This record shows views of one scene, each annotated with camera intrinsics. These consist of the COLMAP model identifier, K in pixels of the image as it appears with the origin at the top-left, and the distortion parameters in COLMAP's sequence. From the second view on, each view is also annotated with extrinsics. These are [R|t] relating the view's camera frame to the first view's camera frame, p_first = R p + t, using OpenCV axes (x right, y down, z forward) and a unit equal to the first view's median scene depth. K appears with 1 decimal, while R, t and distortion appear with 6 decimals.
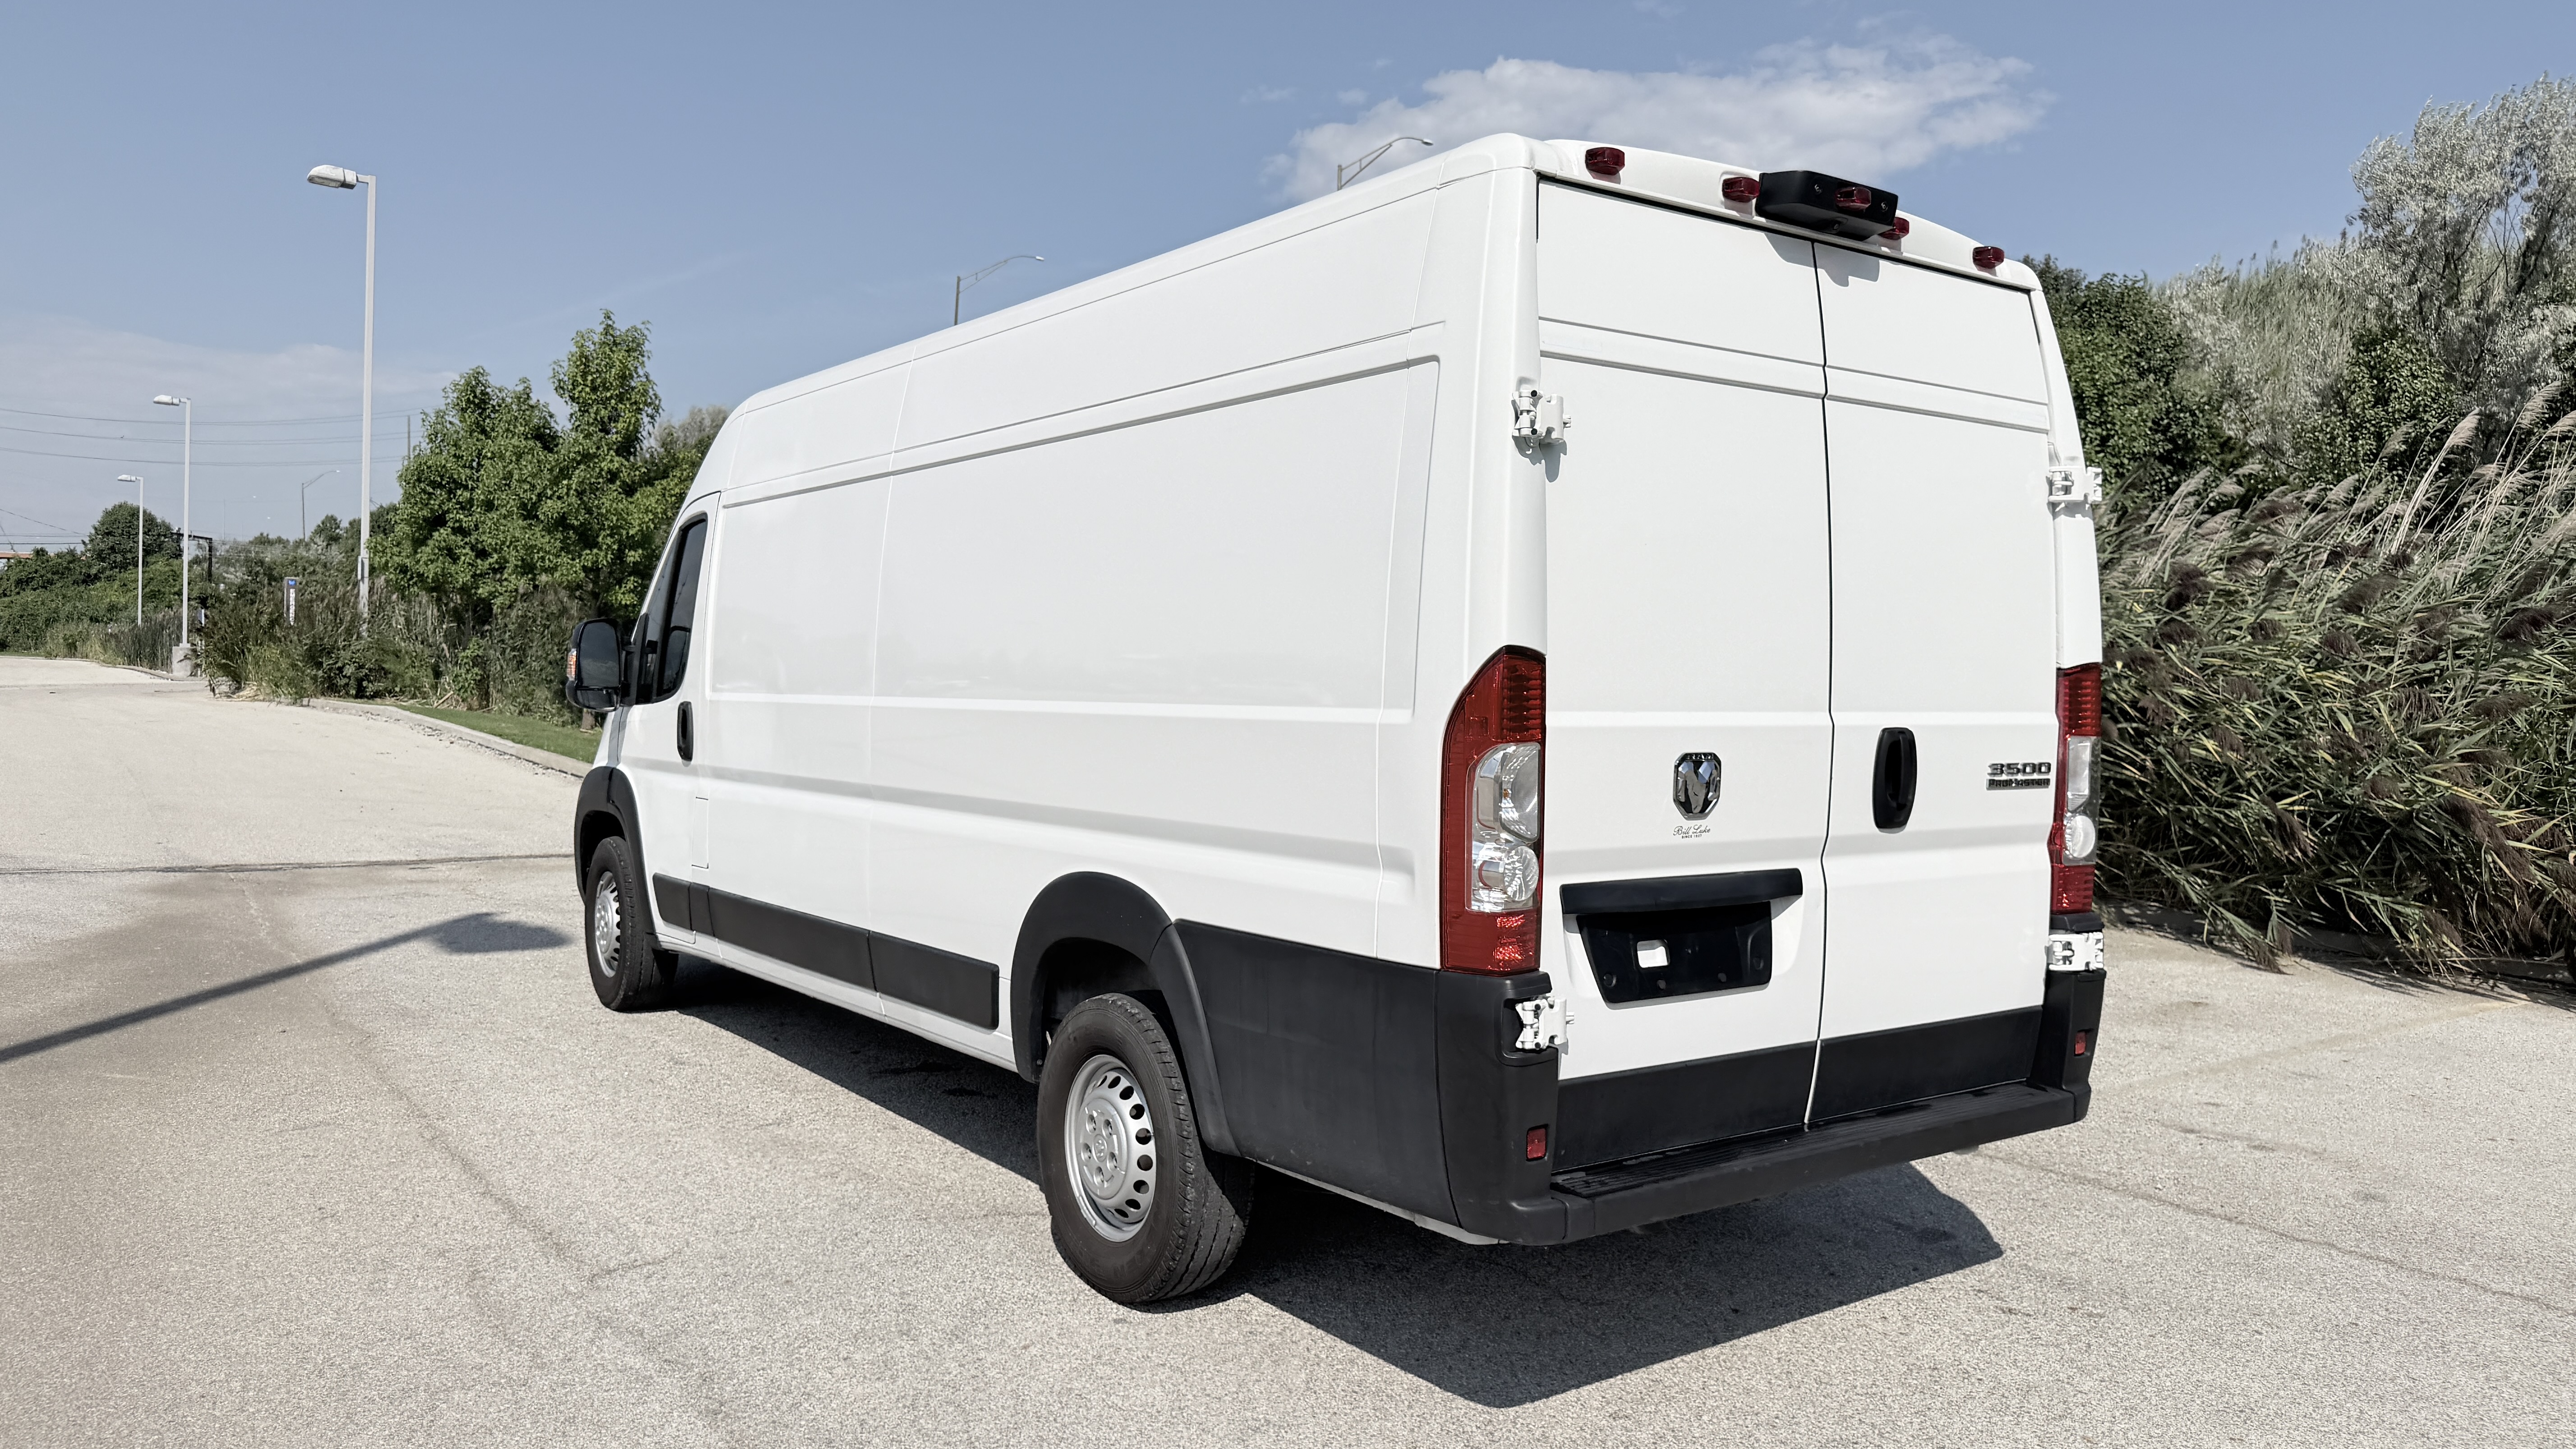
lens RADIAL K [[1822.4, 0, 1292.9], [0, 1822.4, 737.5], [0, 0, 1]] dist [0.044596, -0.057895]
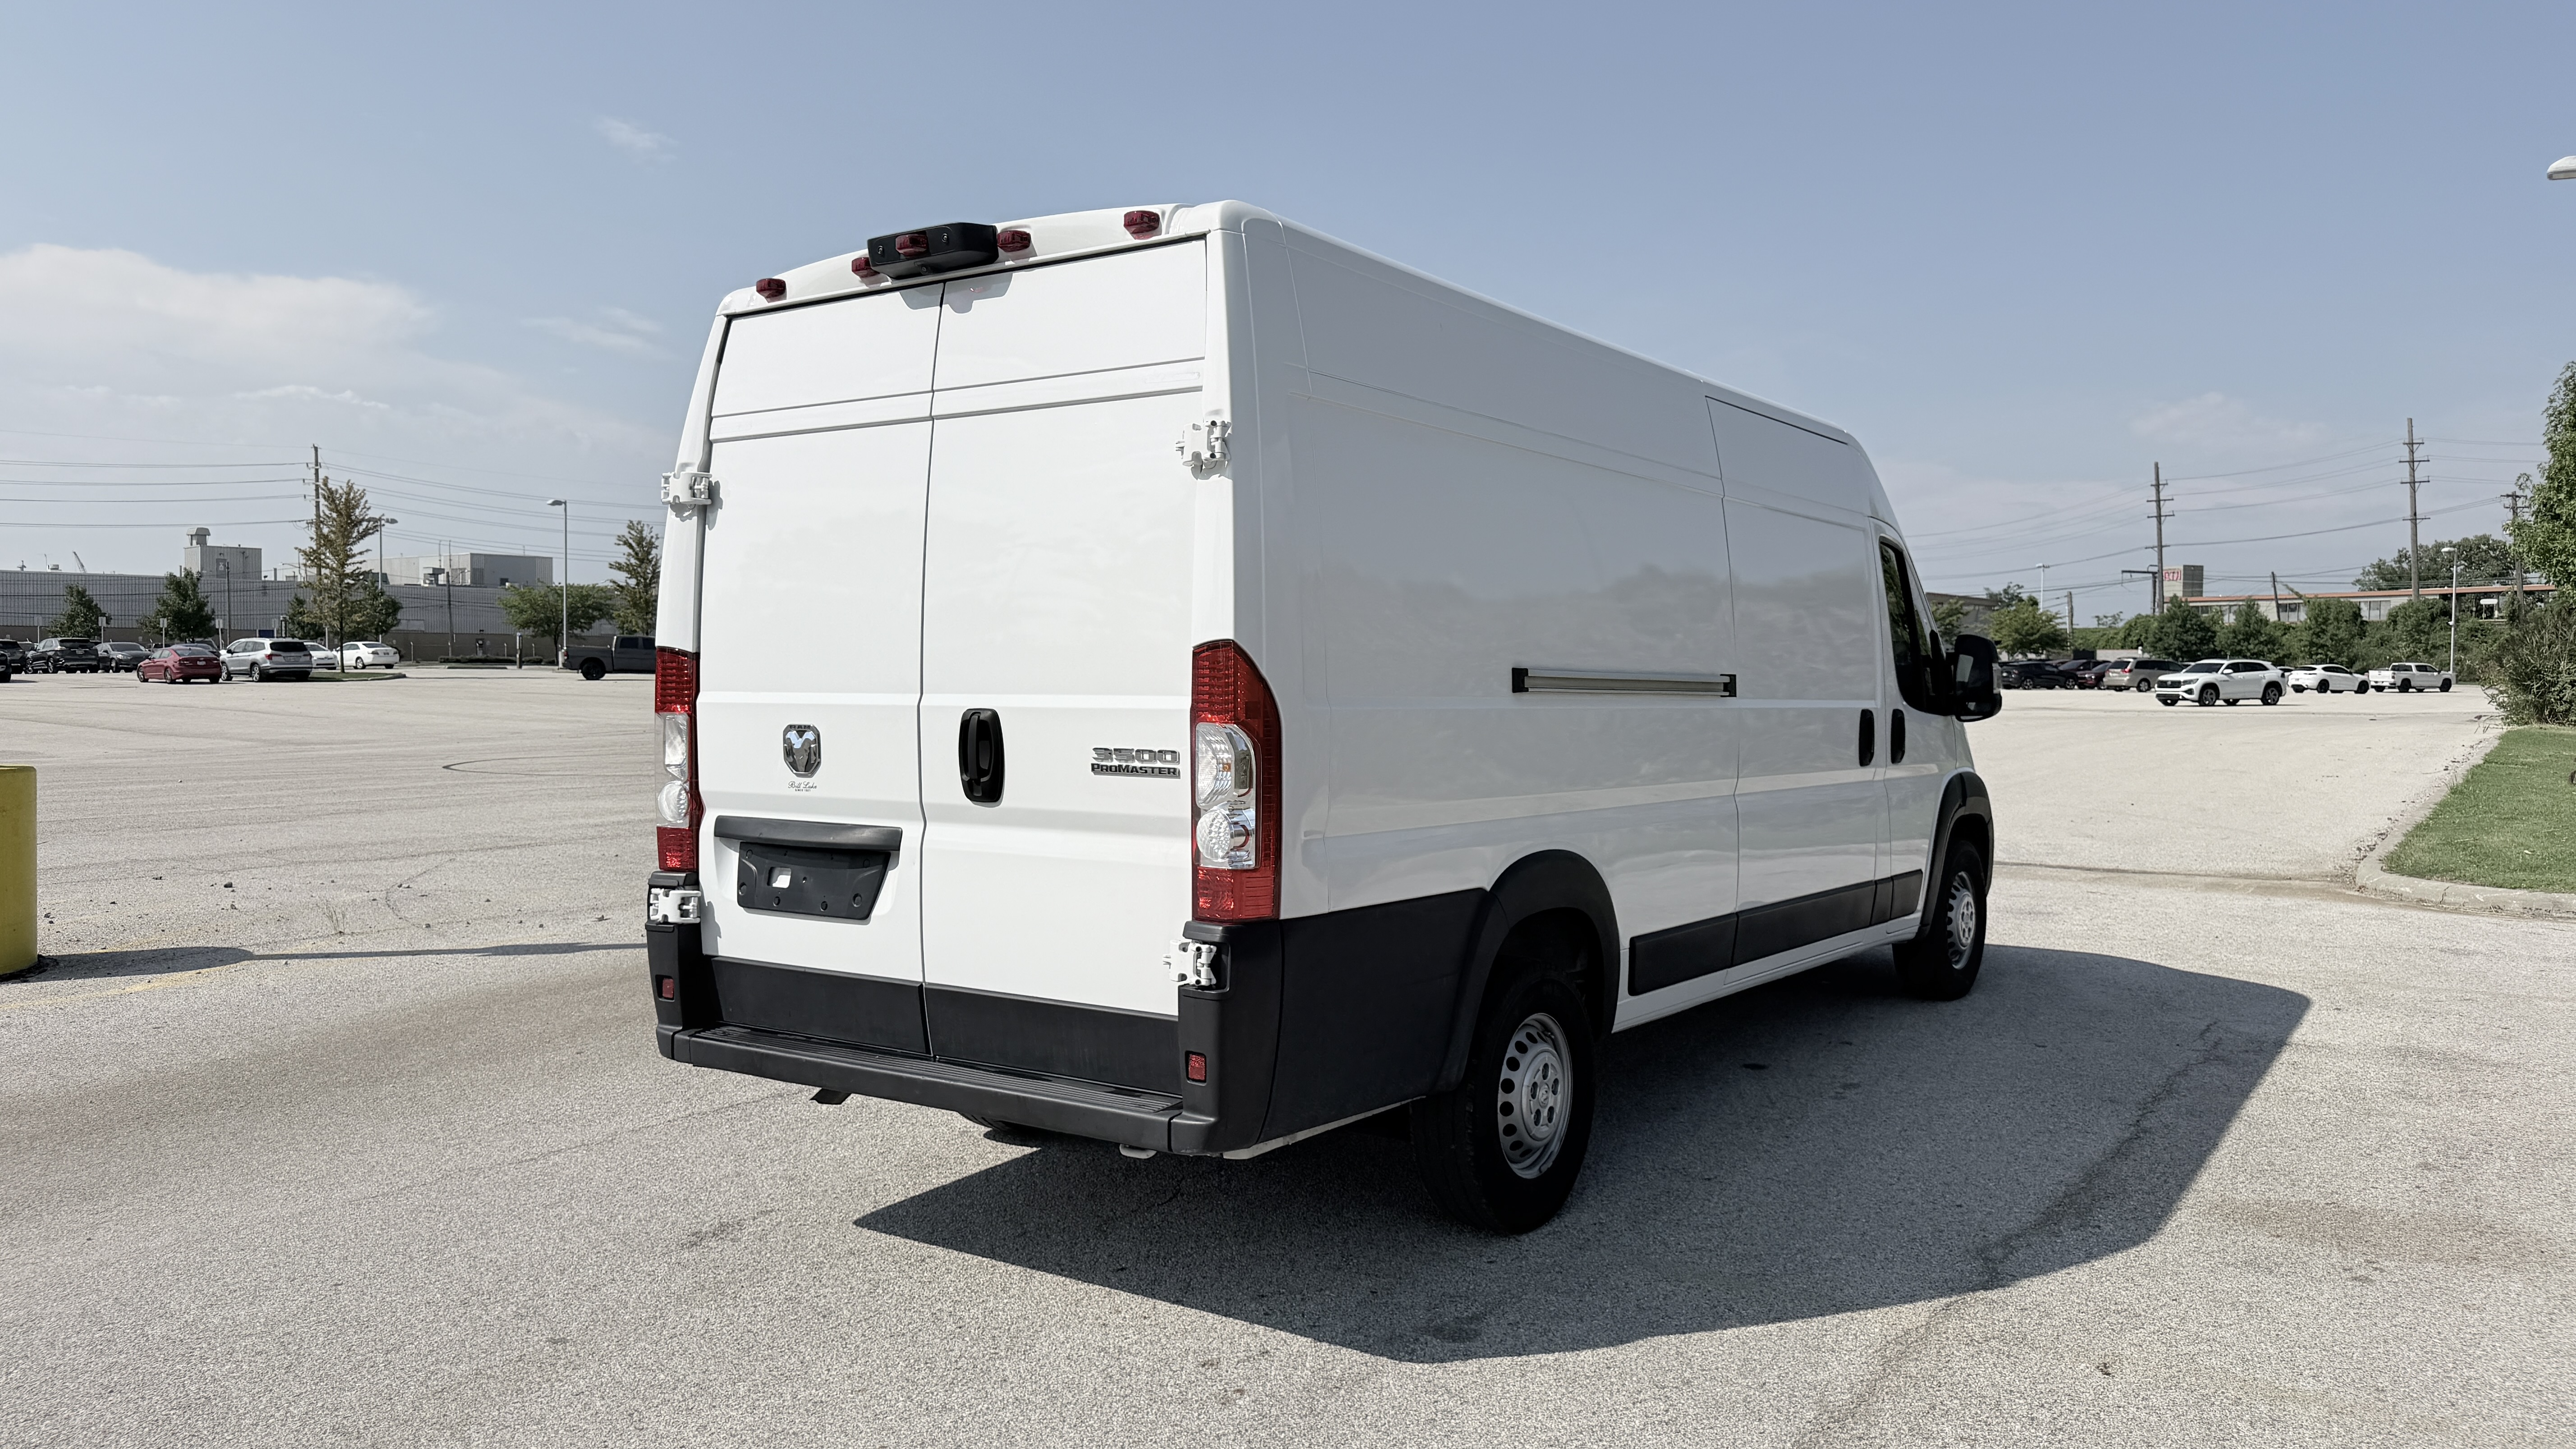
lens RADIAL K [[1822.4, 0, 1276.7], [0, 1822.4, 721.7], [0, 0, 1]] dist [0.044596, -0.057895]
pose [[0.322420, 0.003190, -0.946591, 1.399680], [-0.029145, 0.999554, -0.006558, 0.004306], [0.946148, 0.029703, 0.322369, 0.819412]]
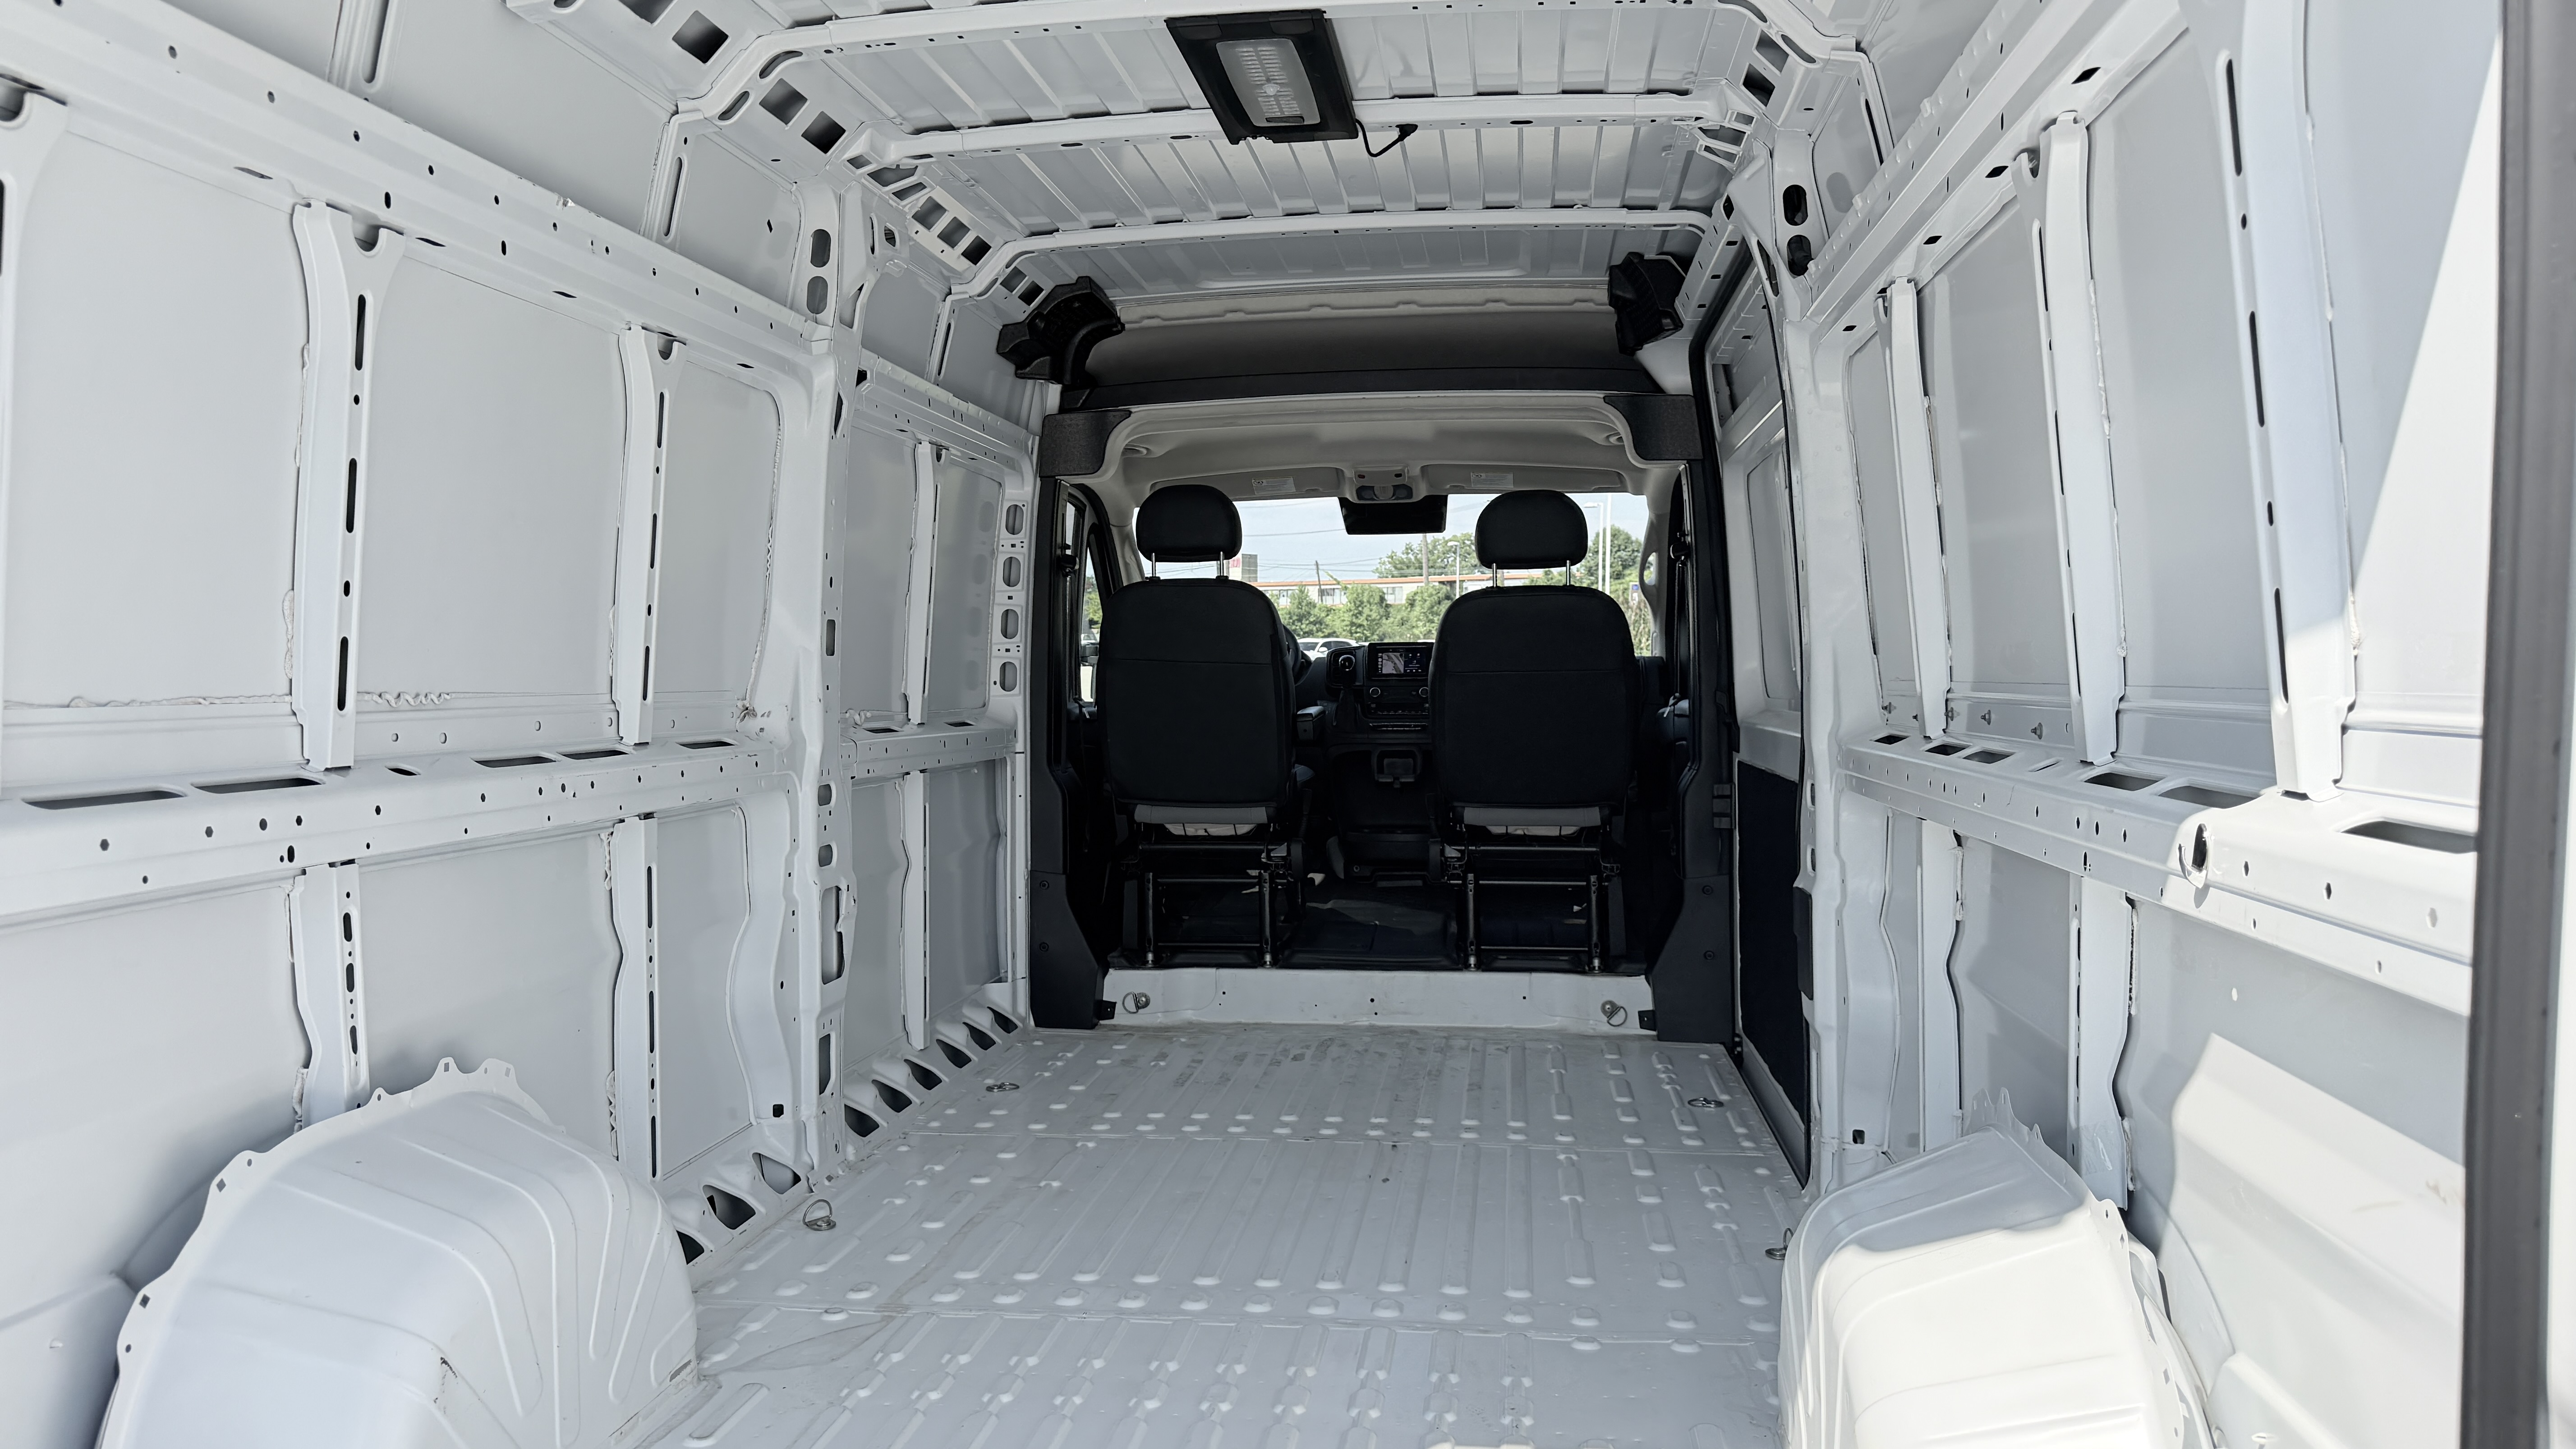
lens RADIAL K [[1822.4, 0, 1251.6], [0, 1822.4, 736.2], [0, 0, 1]] dist [0.044596, -0.057895]
pose [[0.716545, 0.003758, -0.697531, 0.465113], [-0.000846, 0.999989, 0.004519, -0.036206], [0.697541, -0.002648, 0.716540, 0.896384]]
